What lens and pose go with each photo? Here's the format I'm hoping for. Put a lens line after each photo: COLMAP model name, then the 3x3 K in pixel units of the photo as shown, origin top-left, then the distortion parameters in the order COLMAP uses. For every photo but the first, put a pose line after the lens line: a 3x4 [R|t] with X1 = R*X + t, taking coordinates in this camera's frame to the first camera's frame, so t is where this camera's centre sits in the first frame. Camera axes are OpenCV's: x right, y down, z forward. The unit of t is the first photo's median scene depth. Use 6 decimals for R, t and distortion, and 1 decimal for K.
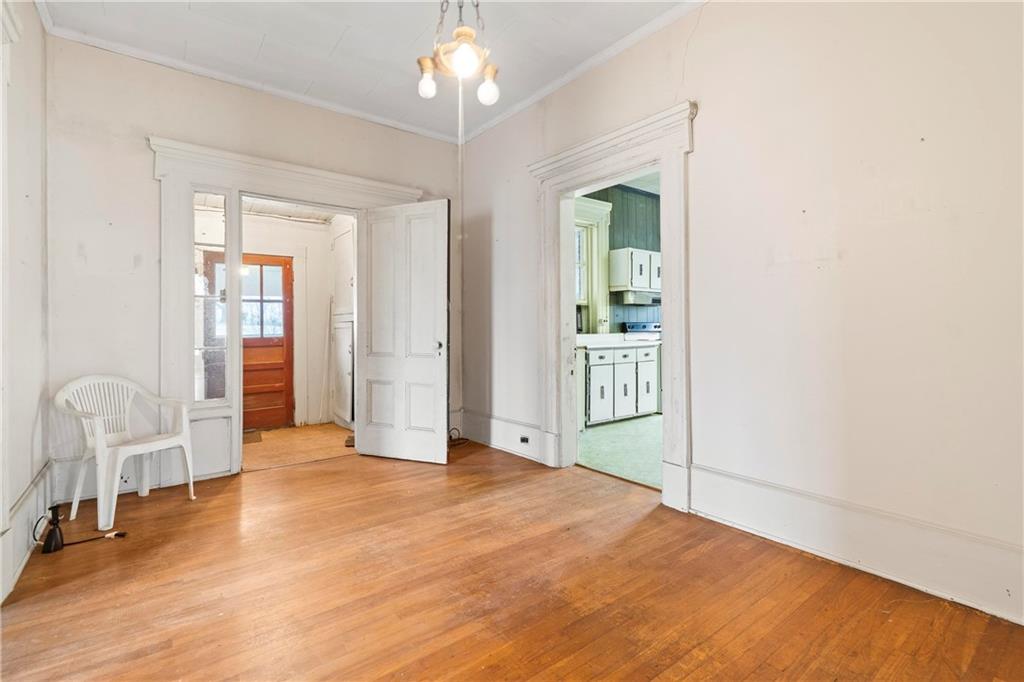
lens RADIAL K [[477.9, 0, 514.9], [0, 477.9, 332.5], [0, 0, 1]] dist [-0.001450, 0.000172]
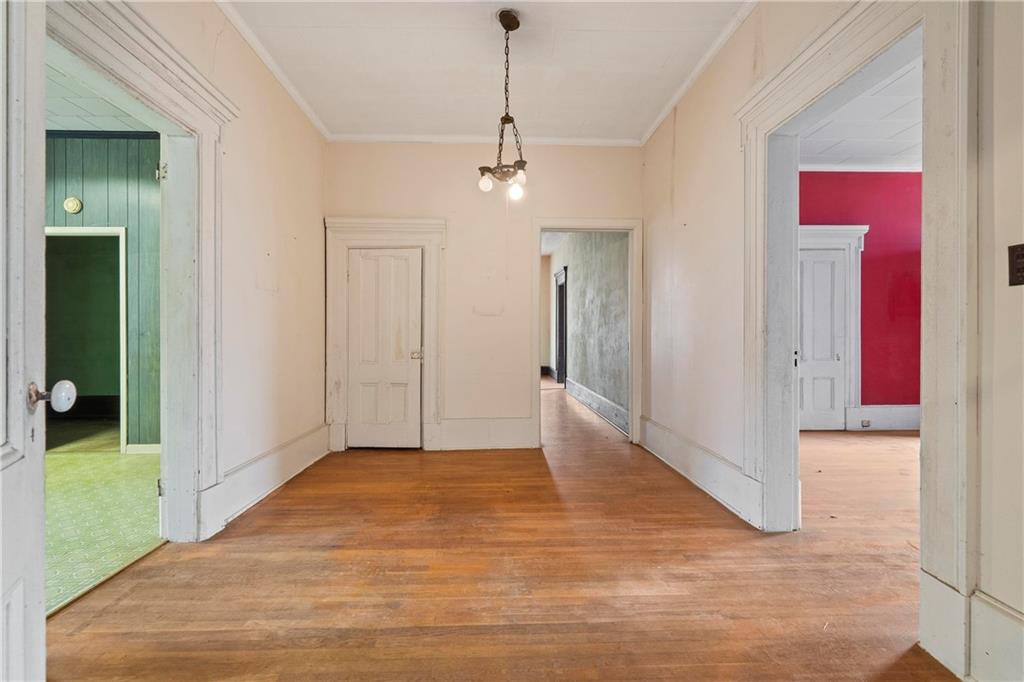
lens RADIAL K [[477.9, 0, 510.2], [0, 477.9, 338.2], [0, 0, 1]] dist [-0.001450, 0.000172]
pose [[-0.817768, 0.007648, 0.575497, -0.752901], [0.012951, 0.999903, 0.005115, 0.000811], [-0.575402, 0.011636, -0.817788, 1.644064]]
